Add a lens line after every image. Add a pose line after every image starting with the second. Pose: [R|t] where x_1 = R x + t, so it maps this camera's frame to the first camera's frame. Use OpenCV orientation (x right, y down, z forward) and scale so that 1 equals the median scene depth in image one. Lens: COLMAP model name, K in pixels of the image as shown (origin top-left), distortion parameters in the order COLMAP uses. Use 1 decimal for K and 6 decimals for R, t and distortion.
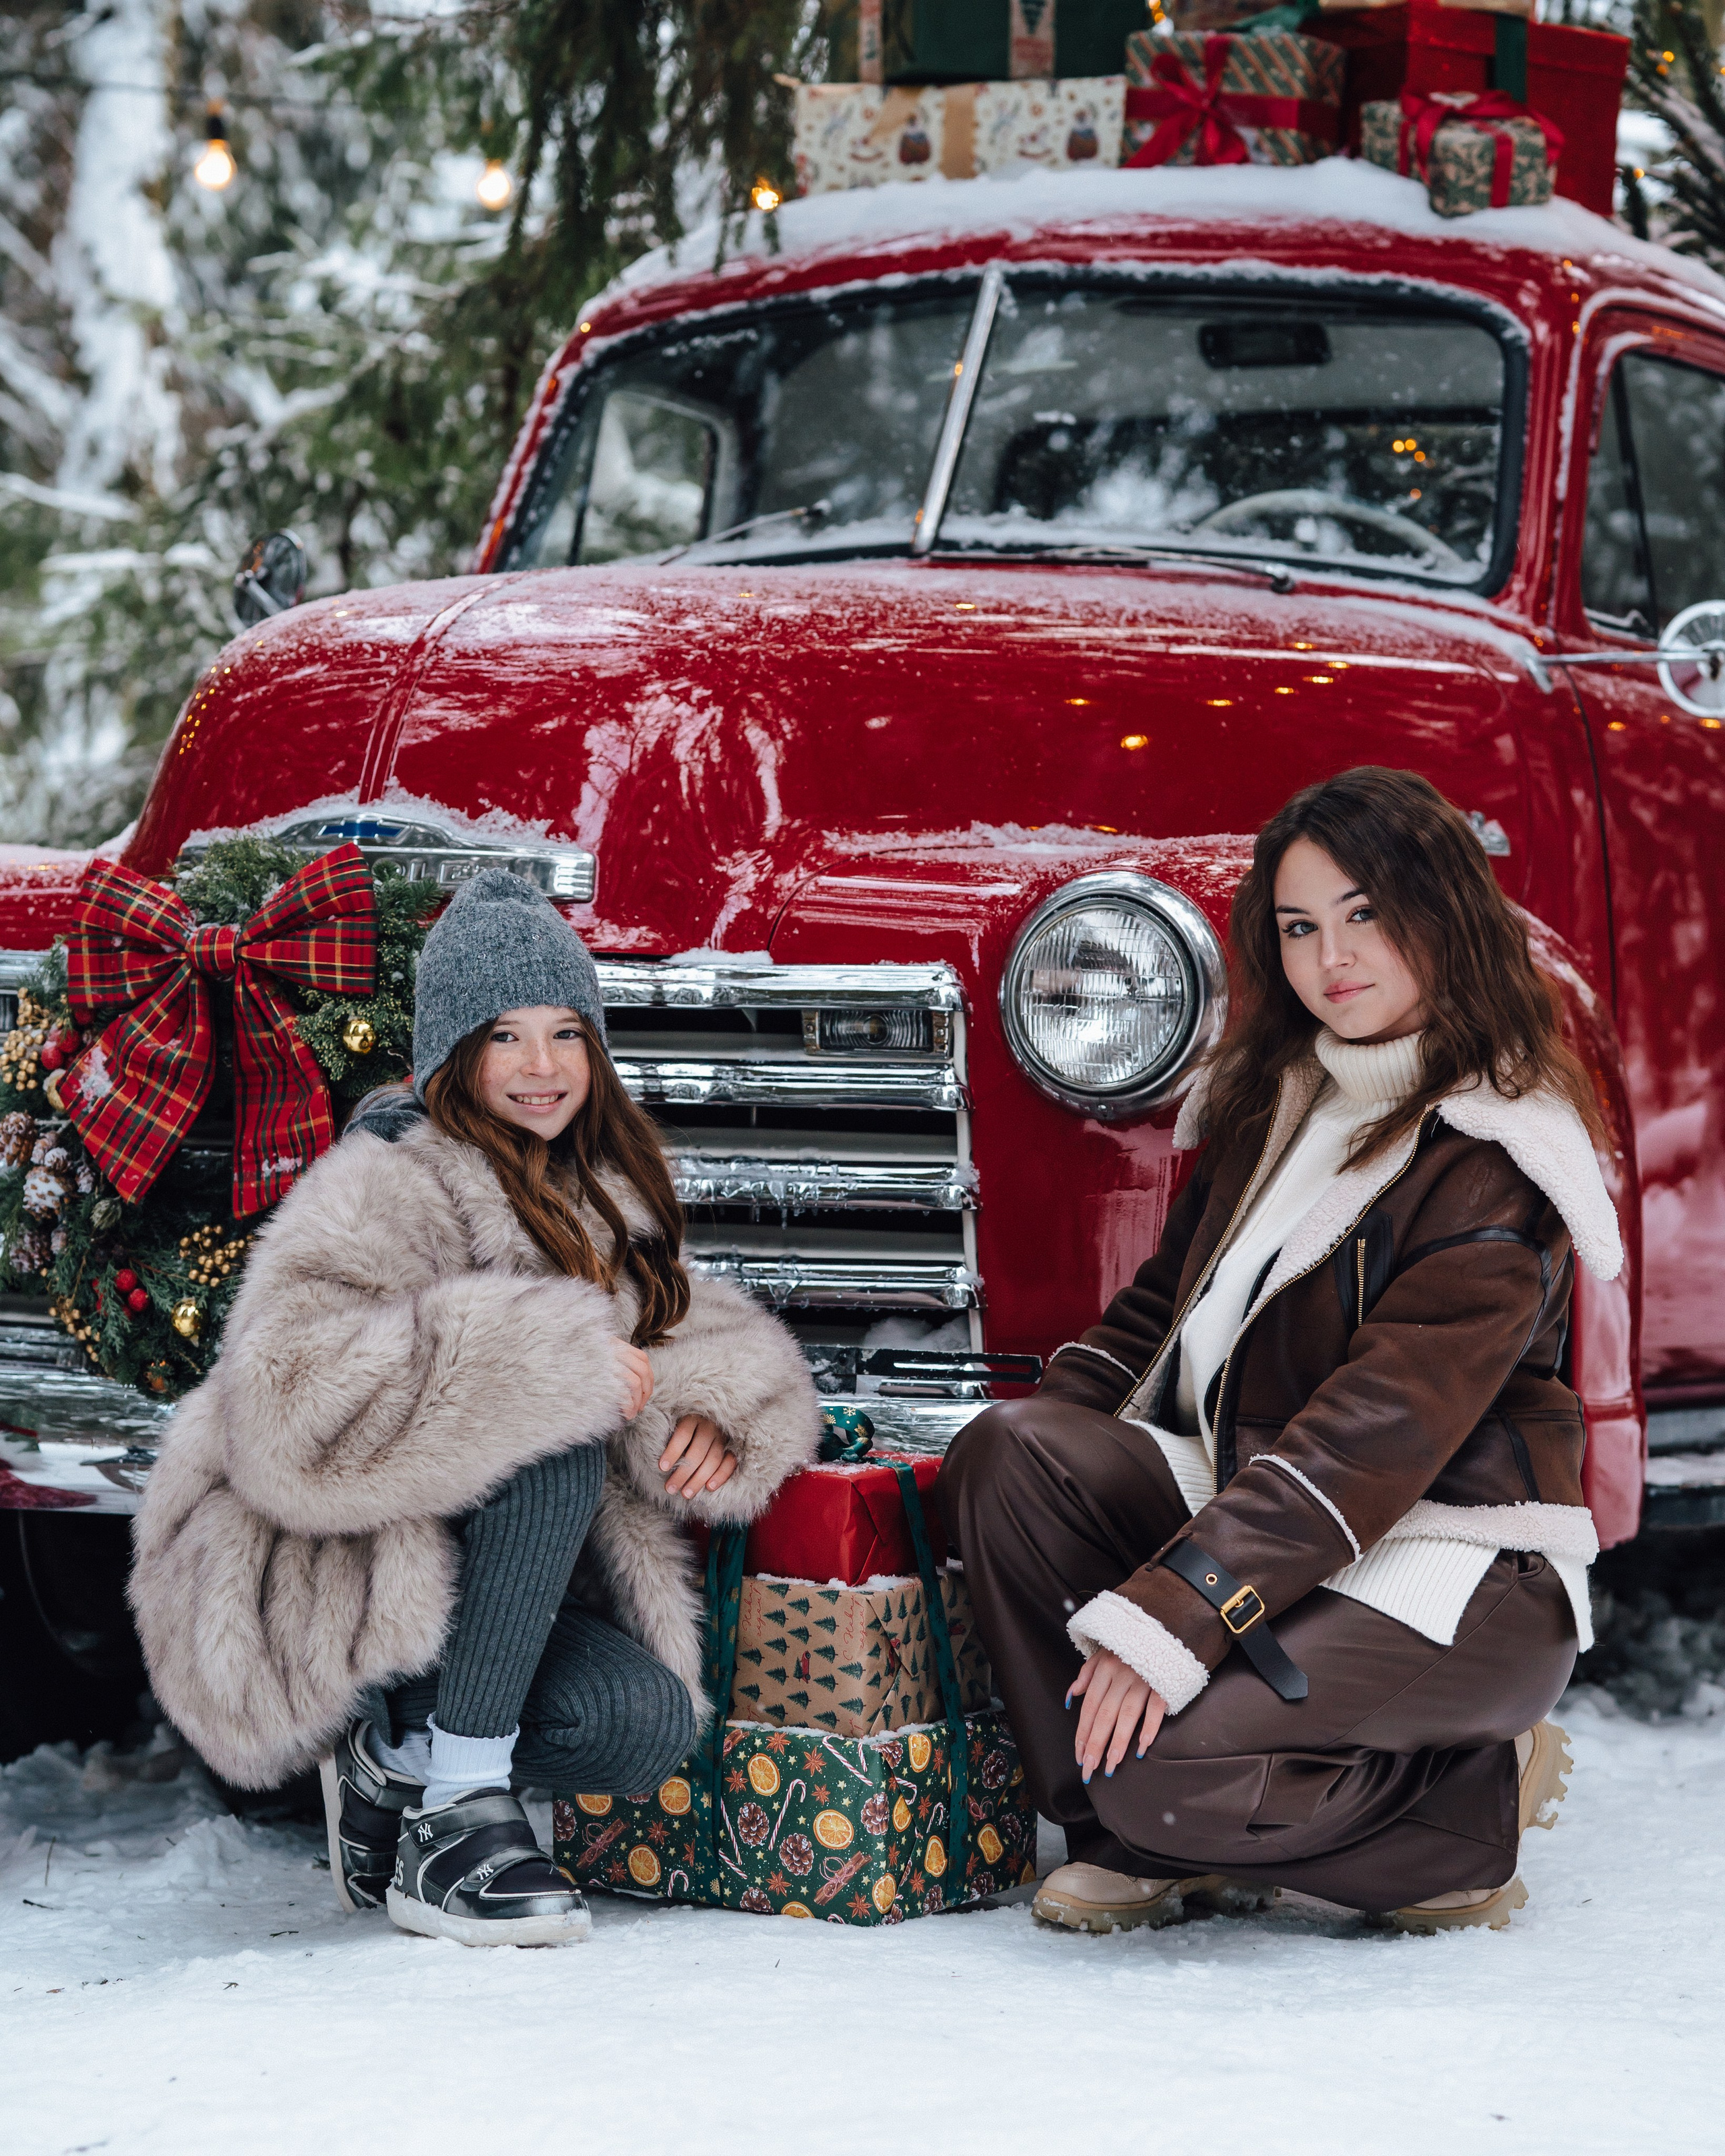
lens RADIAL K [[6178.3, 0, 860.4], [0, 6178.3, 1155.7], [0, 0, 1]] dist [0.020307, 1.260161]
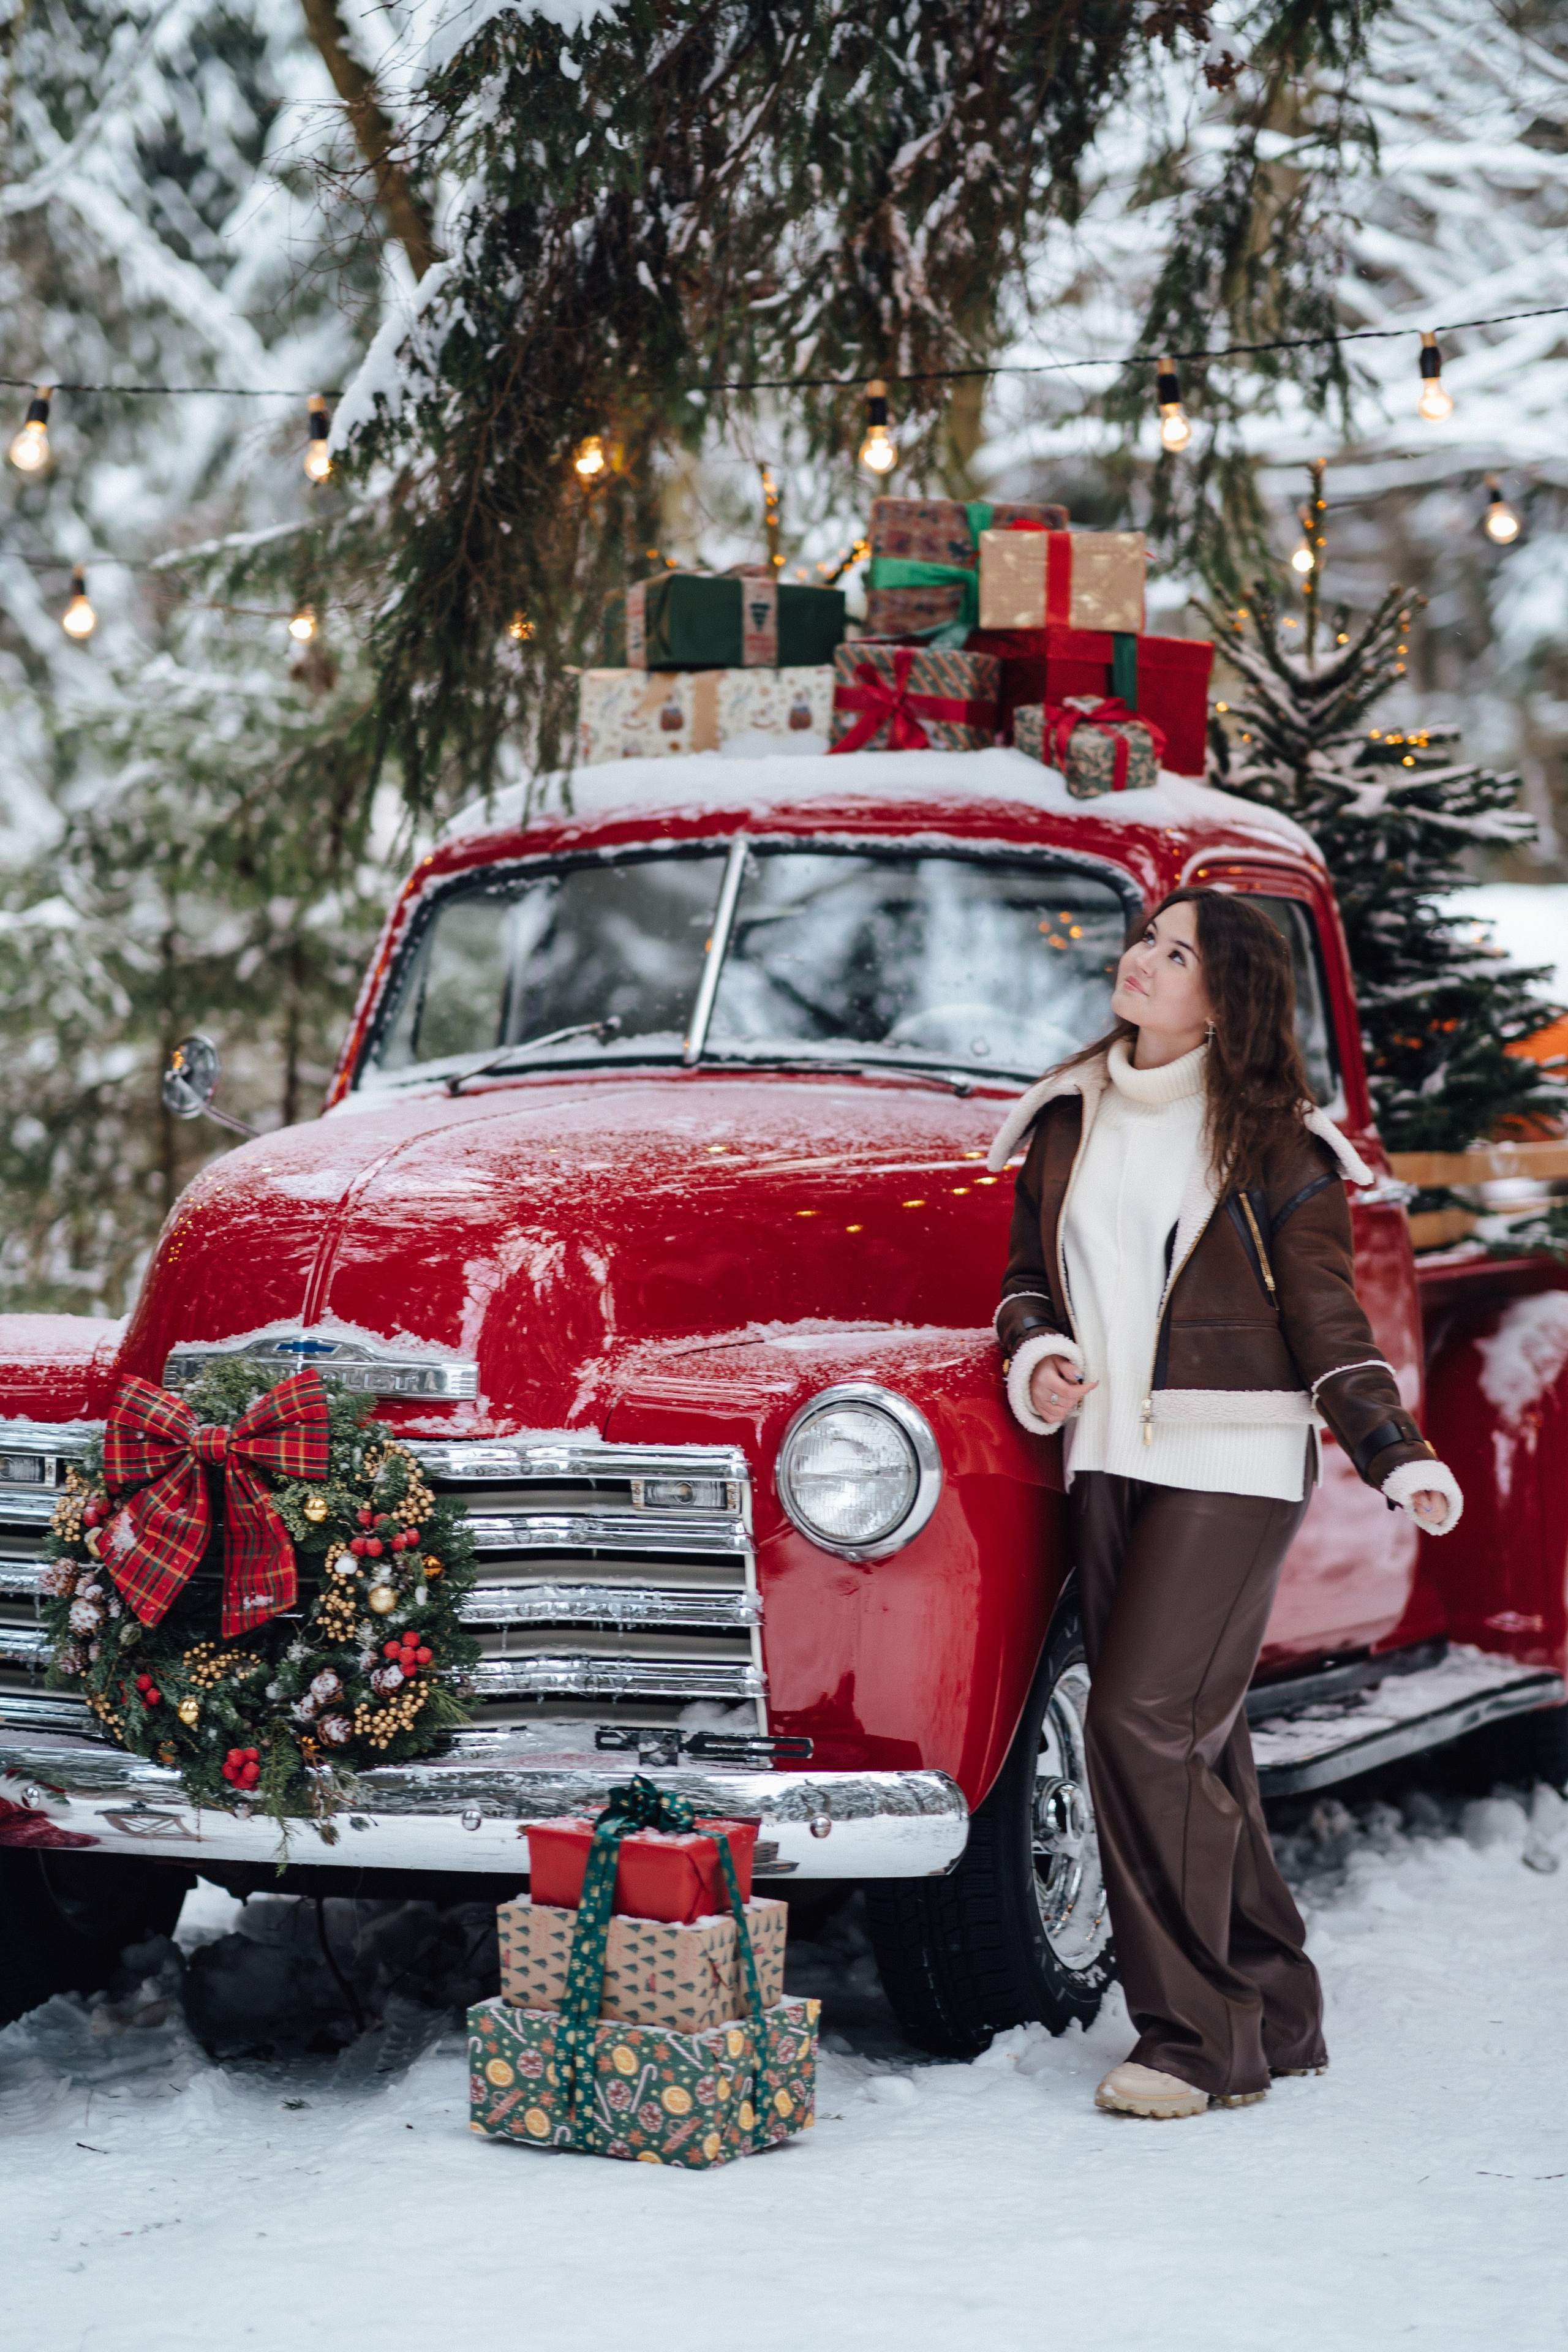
lens RADIAL K [[5614.2, 0, 743.8], [0, 5614.2, 1166.1], [0, 0, 1]] dist [0.165447, -0.143762]
pose [[0.999119, -0.015790, 0.038891, -0.026142], [0.015673, 0.999872, 0.003316, -0.079322], [-0.038938, -0.002704, 0.999238, -0.208206]]
